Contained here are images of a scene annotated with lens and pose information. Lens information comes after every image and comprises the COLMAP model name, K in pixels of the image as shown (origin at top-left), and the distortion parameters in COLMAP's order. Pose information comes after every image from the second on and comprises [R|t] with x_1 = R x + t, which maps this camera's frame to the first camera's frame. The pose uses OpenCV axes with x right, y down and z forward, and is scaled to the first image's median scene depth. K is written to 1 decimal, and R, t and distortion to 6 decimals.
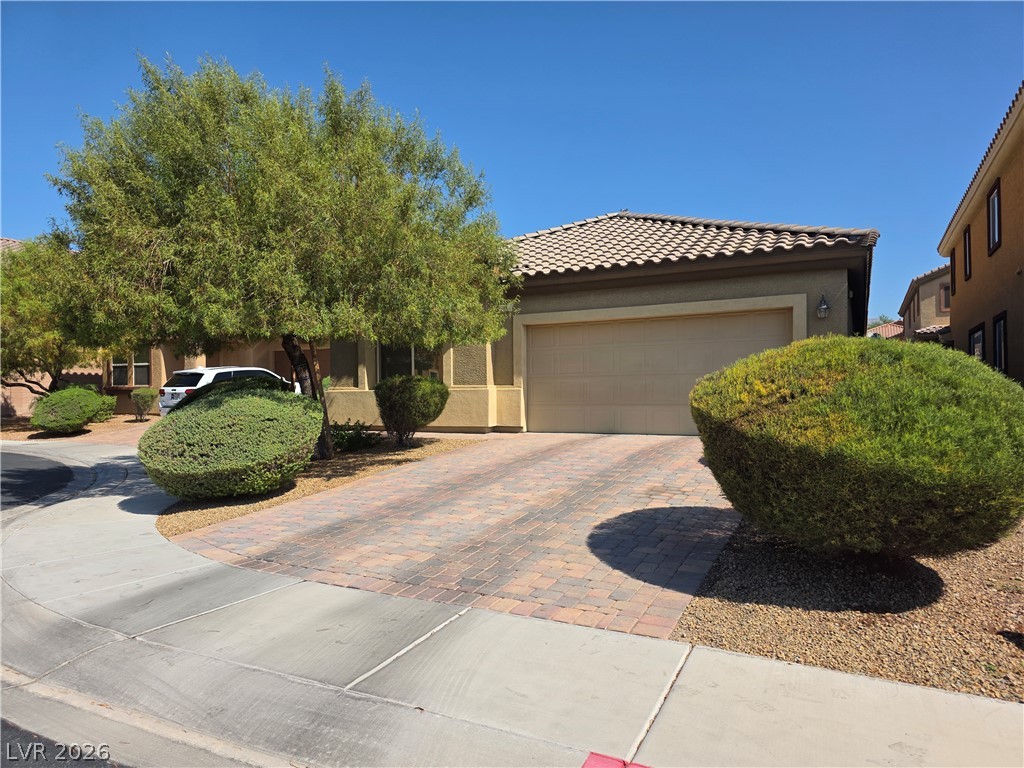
lens RADIAL K [[684.9, 0, 511.4], [0, 684.9, 385.2], [0, 0, 1]] dist [0.044592, -0.033133]
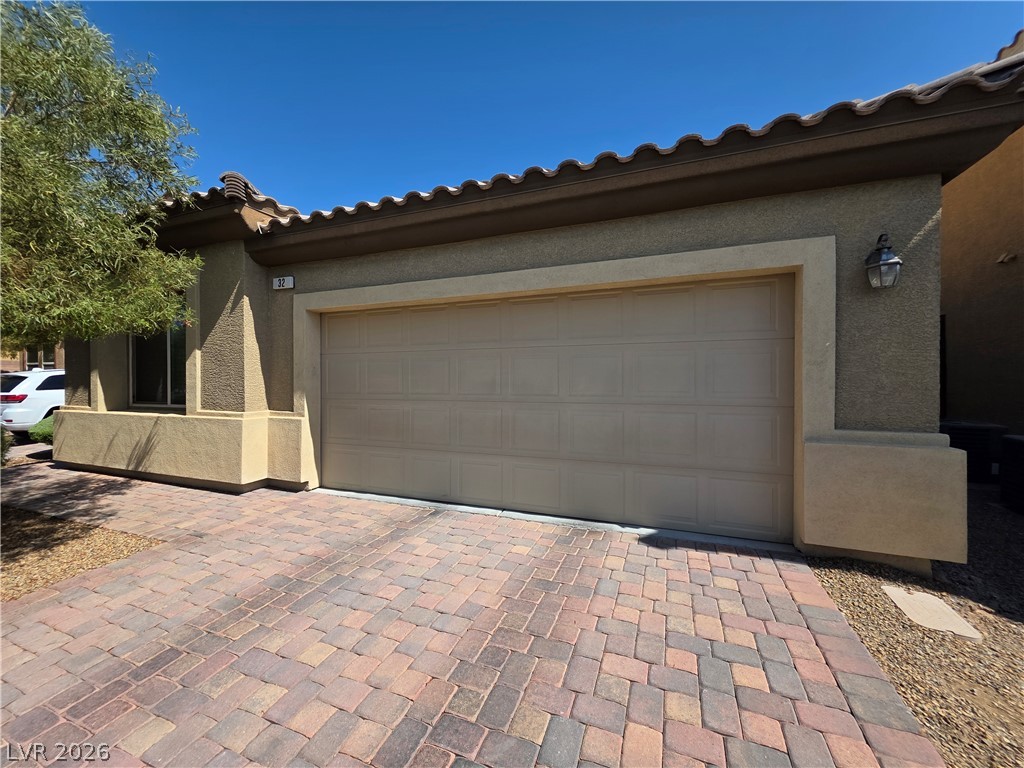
lens RADIAL K [[405.8, 0, 515.7], [0, 405.8, 377.4], [0, 0, 1]] dist [0.003832, -0.000388]
pose [[0.995204, 0.009085, 0.097398, 0.267233], [-0.009343, 0.999954, 0.002192, -0.054015], [-0.097374, -0.003092, 0.995243, 1.030407]]
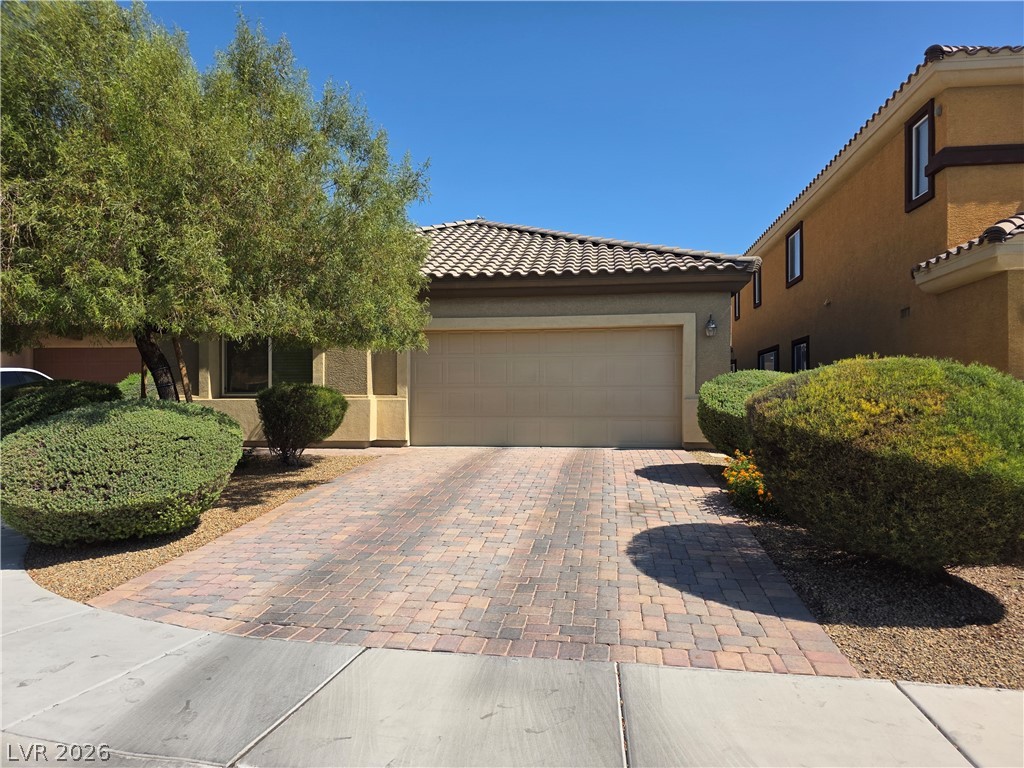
lens RADIAL K [[684.9, 0, 515.3], [0, 684.9, 393.2], [0, 0, 1]] dist [0.044592, -0.033133]
pose [[0.944966, 0.012247, 0.326939, -0.243550], [-0.011996, 0.999924, -0.002783, -0.003812], [-0.326949, -0.001292, 0.945041, 0.123281]]
